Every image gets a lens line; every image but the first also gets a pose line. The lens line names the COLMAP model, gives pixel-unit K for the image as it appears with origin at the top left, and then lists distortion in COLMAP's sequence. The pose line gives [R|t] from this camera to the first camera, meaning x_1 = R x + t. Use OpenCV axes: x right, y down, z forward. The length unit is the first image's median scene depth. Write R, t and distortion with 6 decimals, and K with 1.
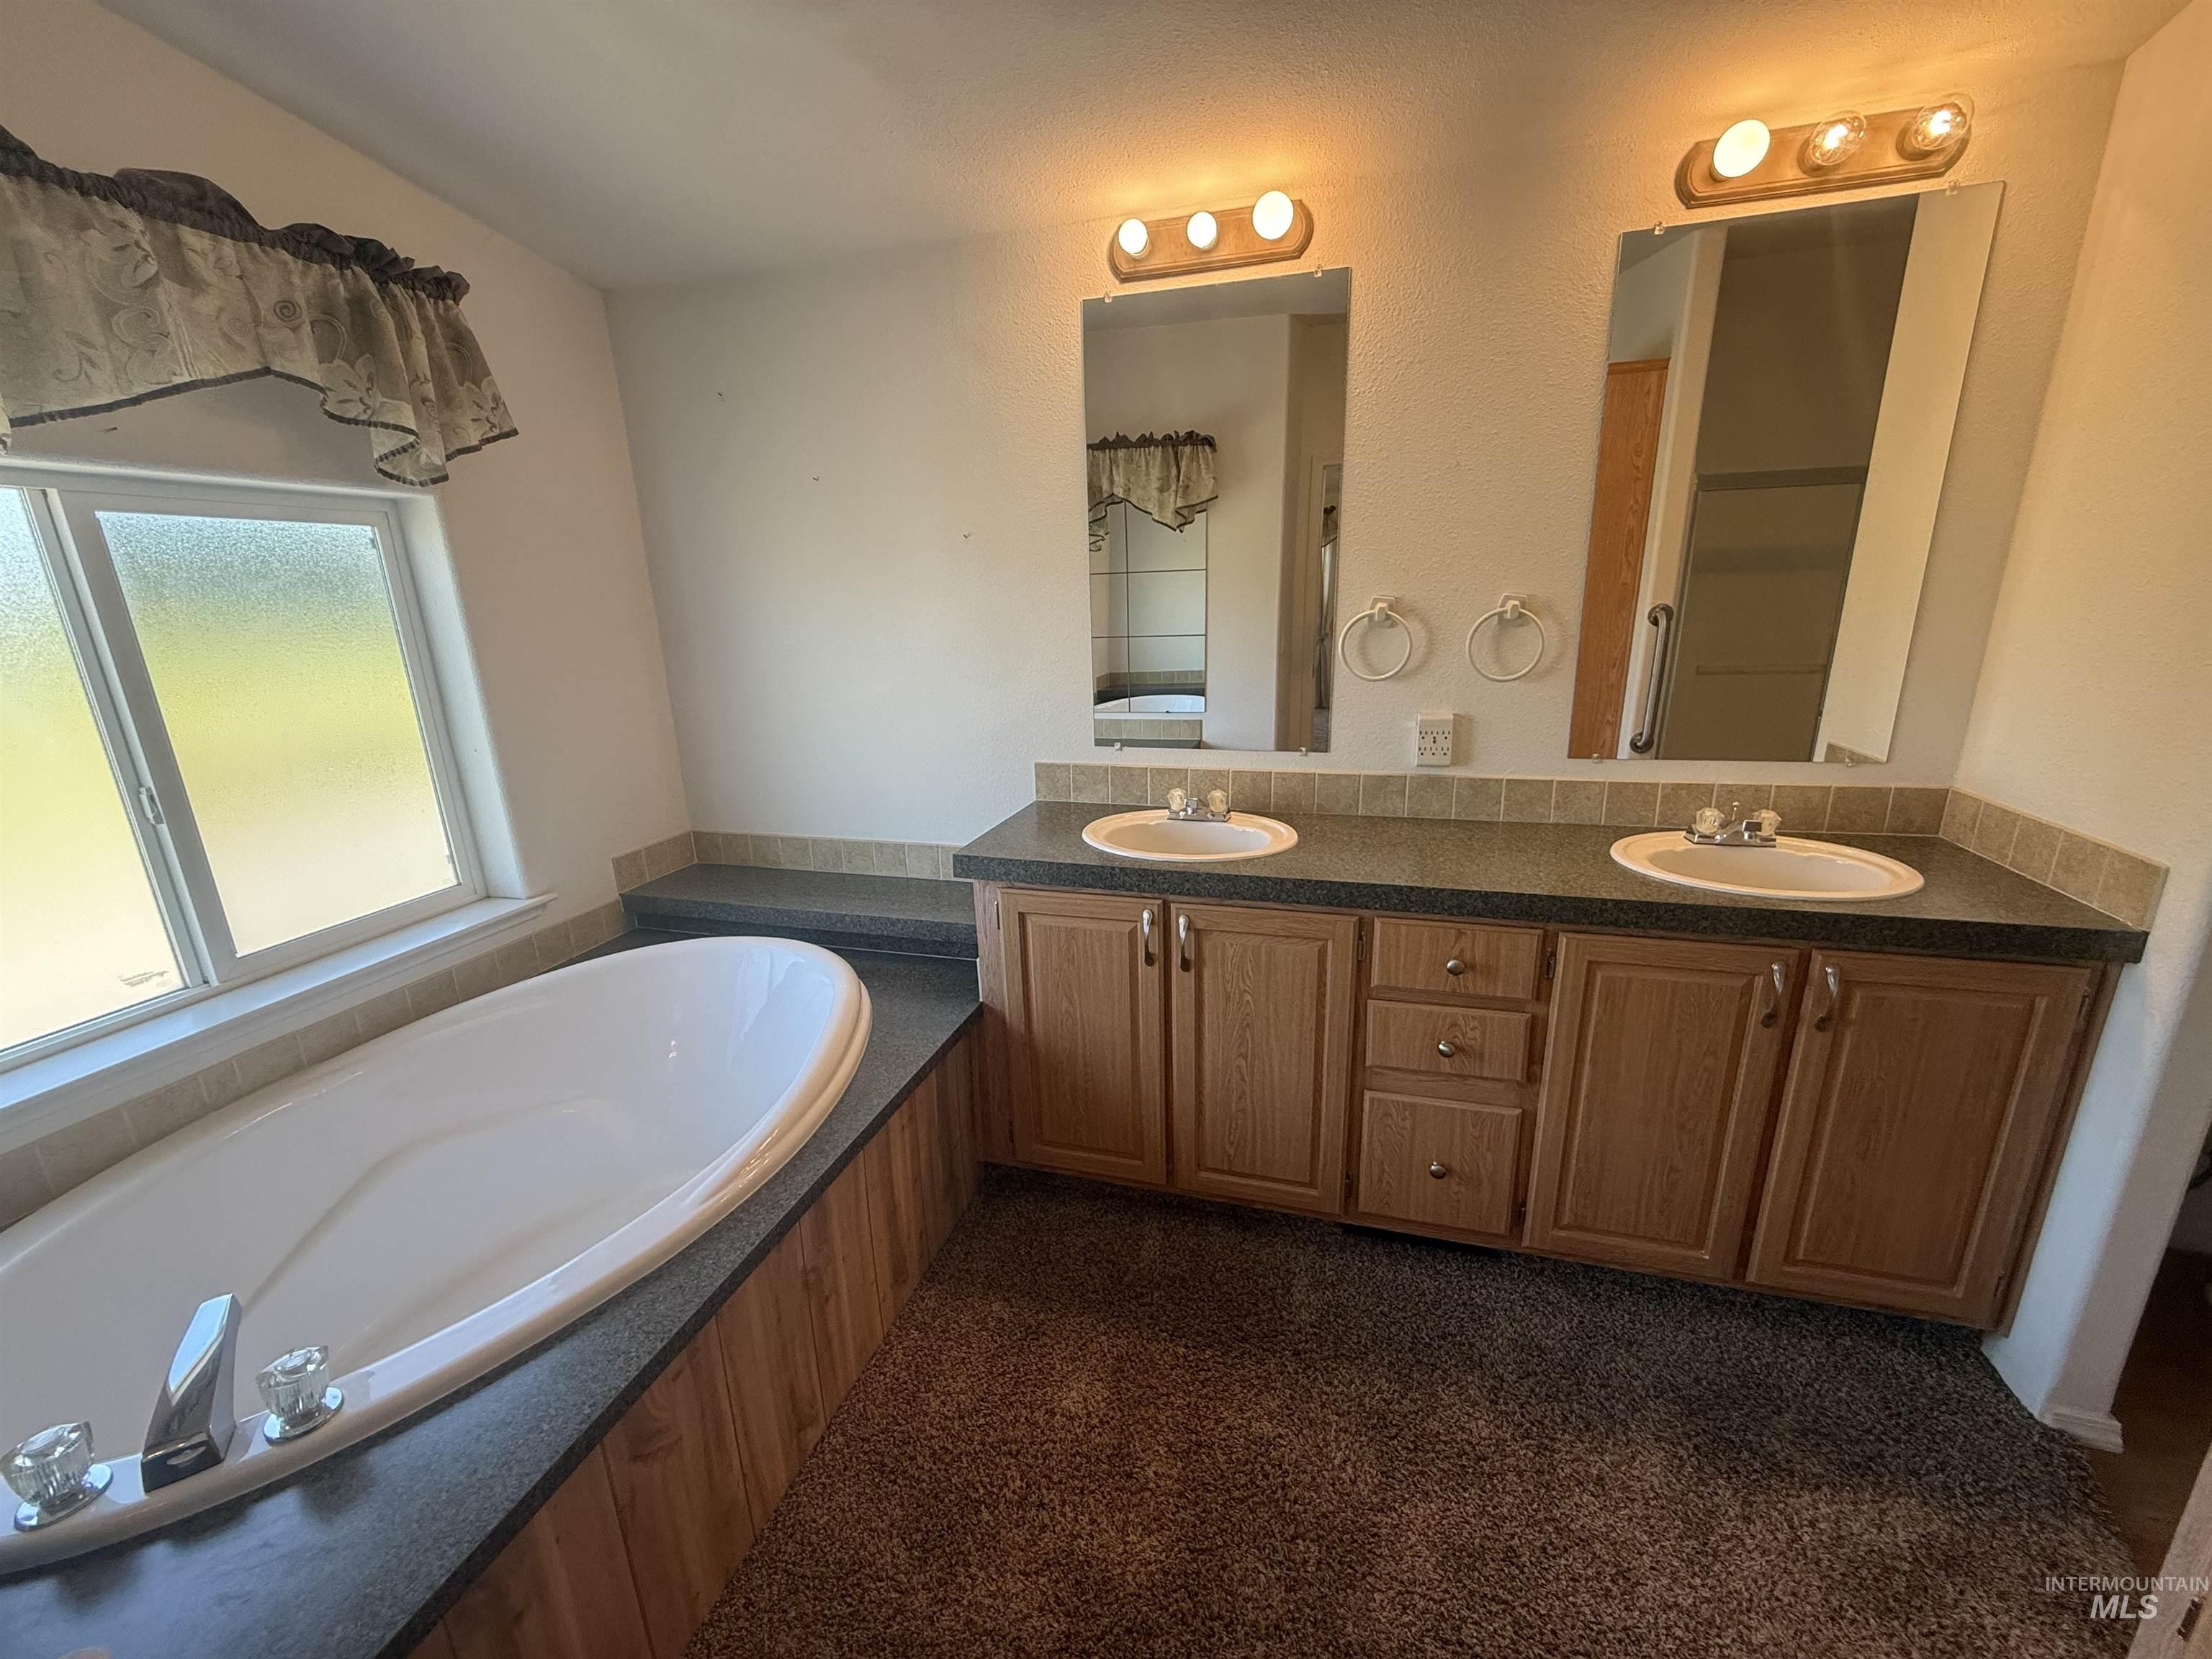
lens RADIAL K [[883.0, 0, 1103.6], [0, 883.0, 828.8], [0, 0, 1]] dist [-0.000833, 0.000725]
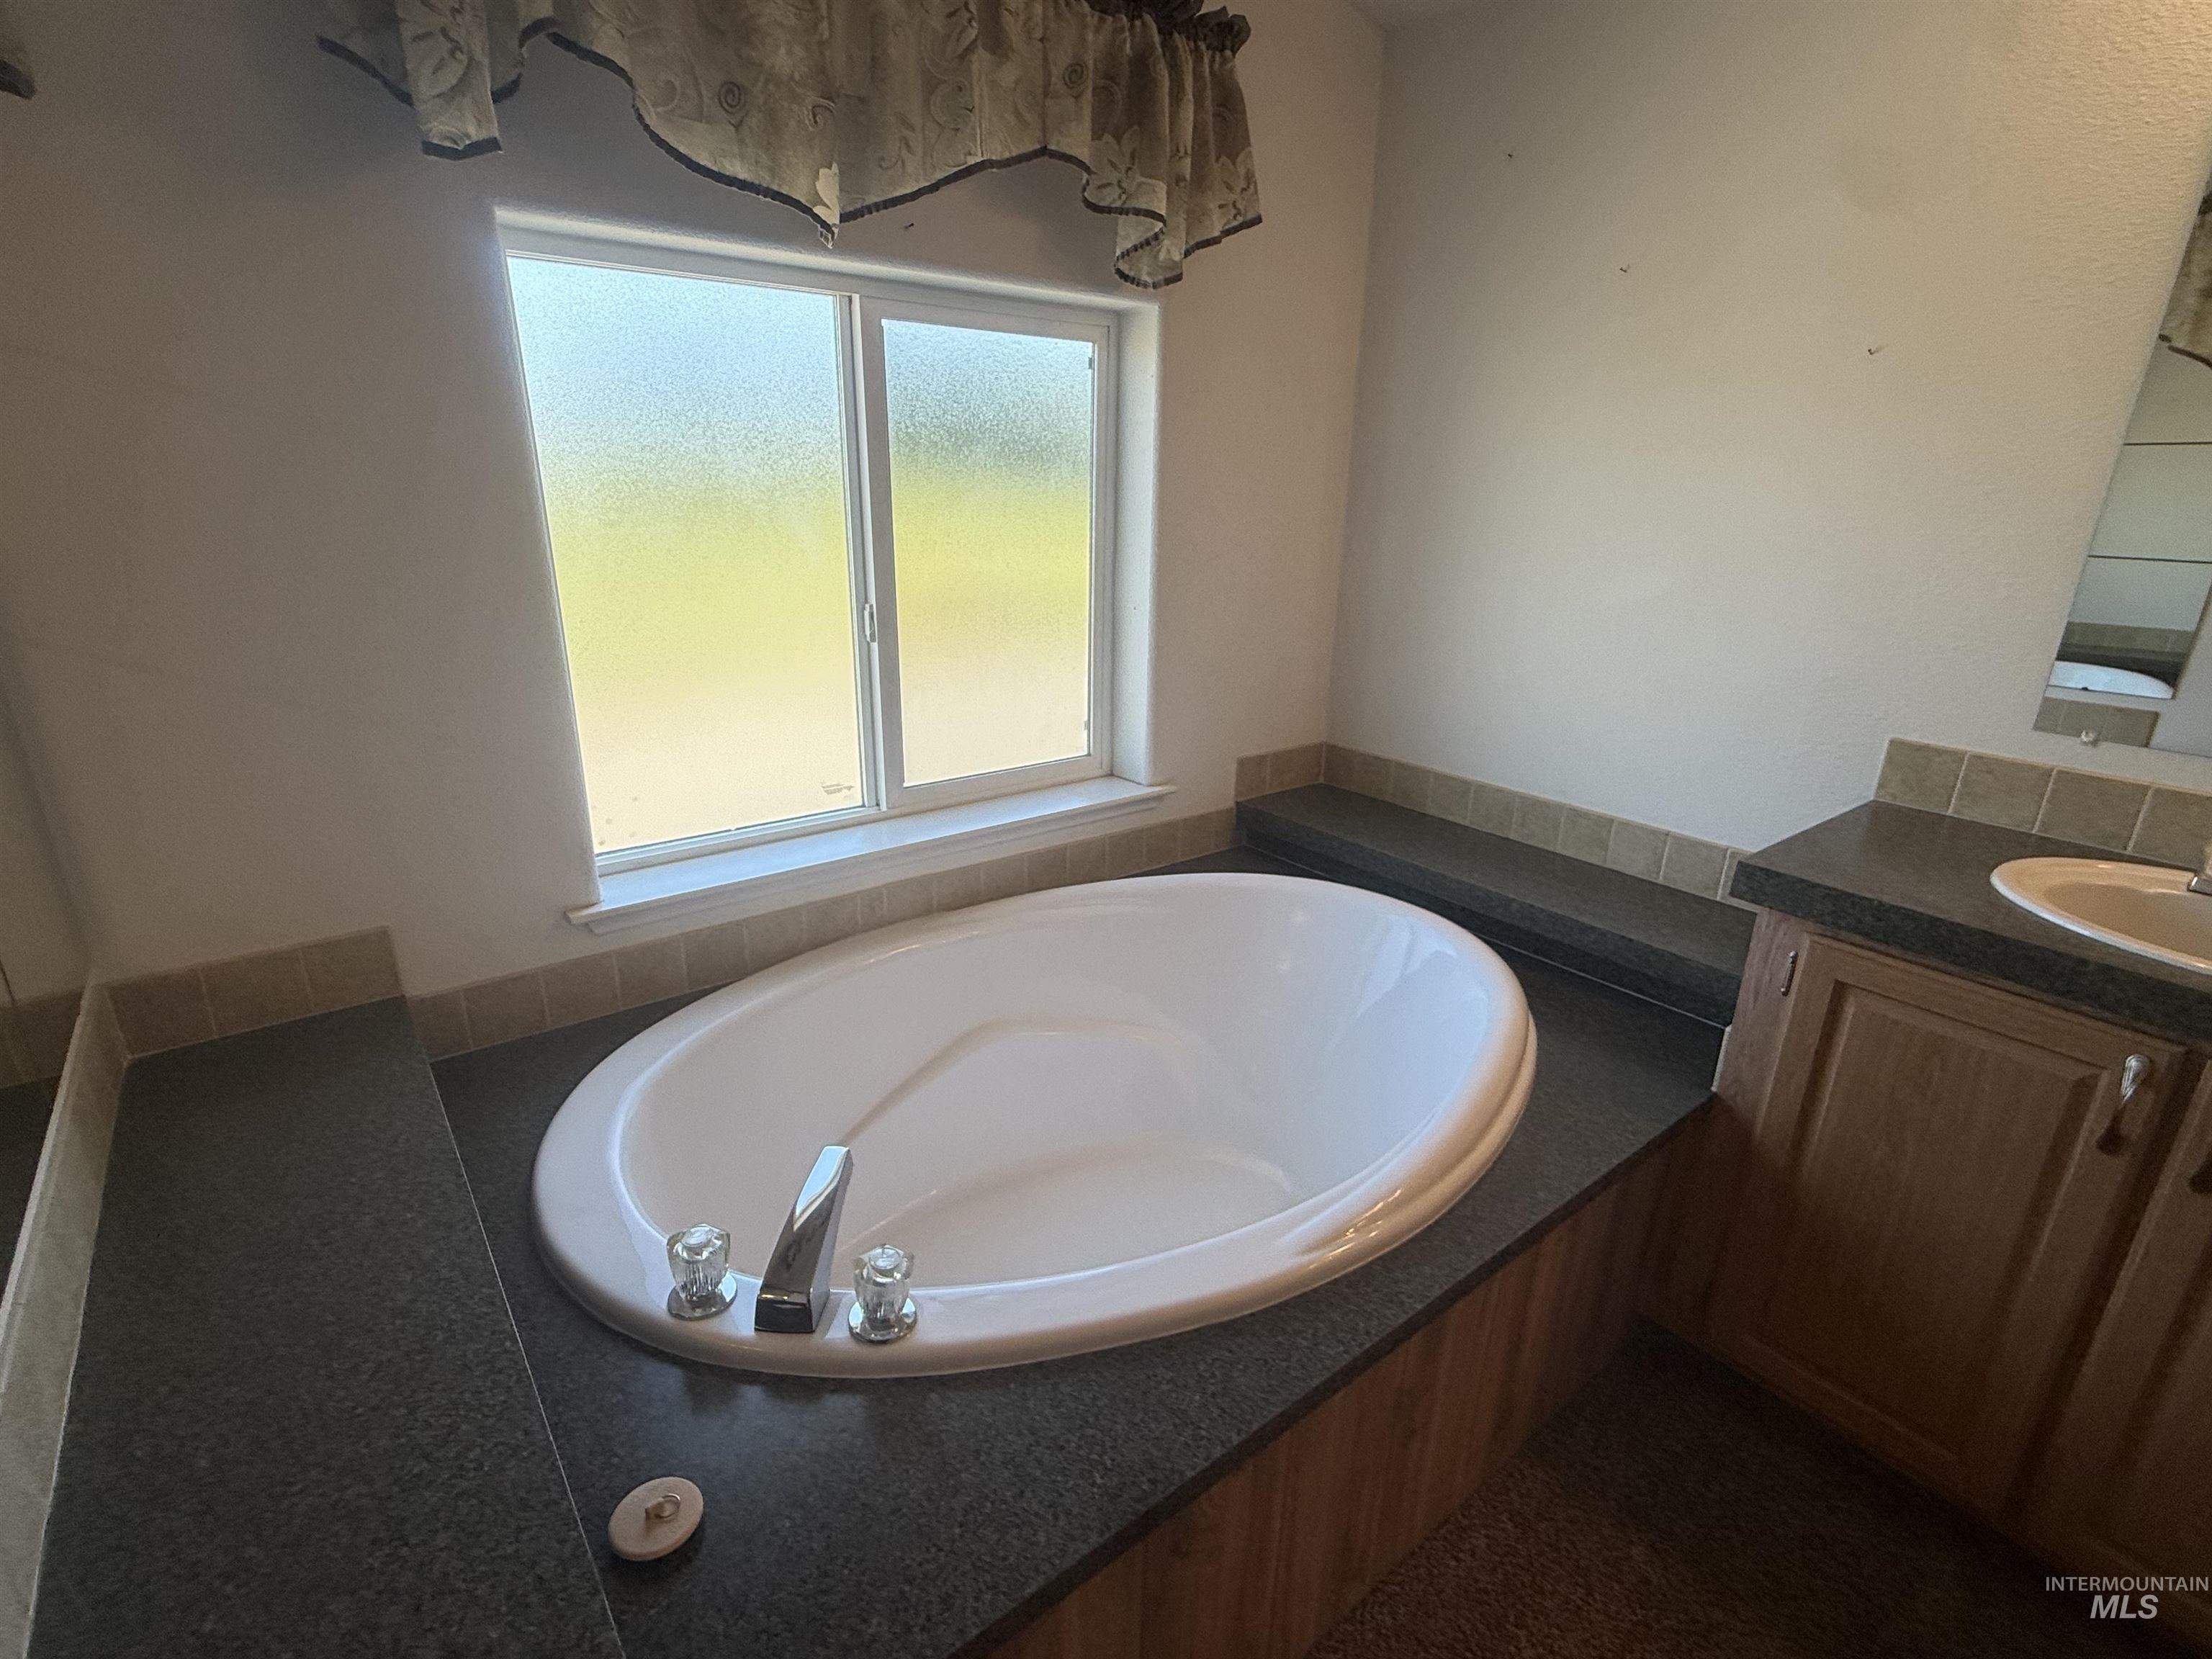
lens RADIAL K [[1057.7, 0, 1106.0], [0, 1057.7, 829.5], [0, 0, 1]] dist [0.011519, 0.000078]
pose [[0.814999, 0.230107, -0.531815, -0.146043], [-0.196485, 0.973142, 0.119951, 0.004824], [0.545133, 0.006734, 0.838323, 0.121453]]
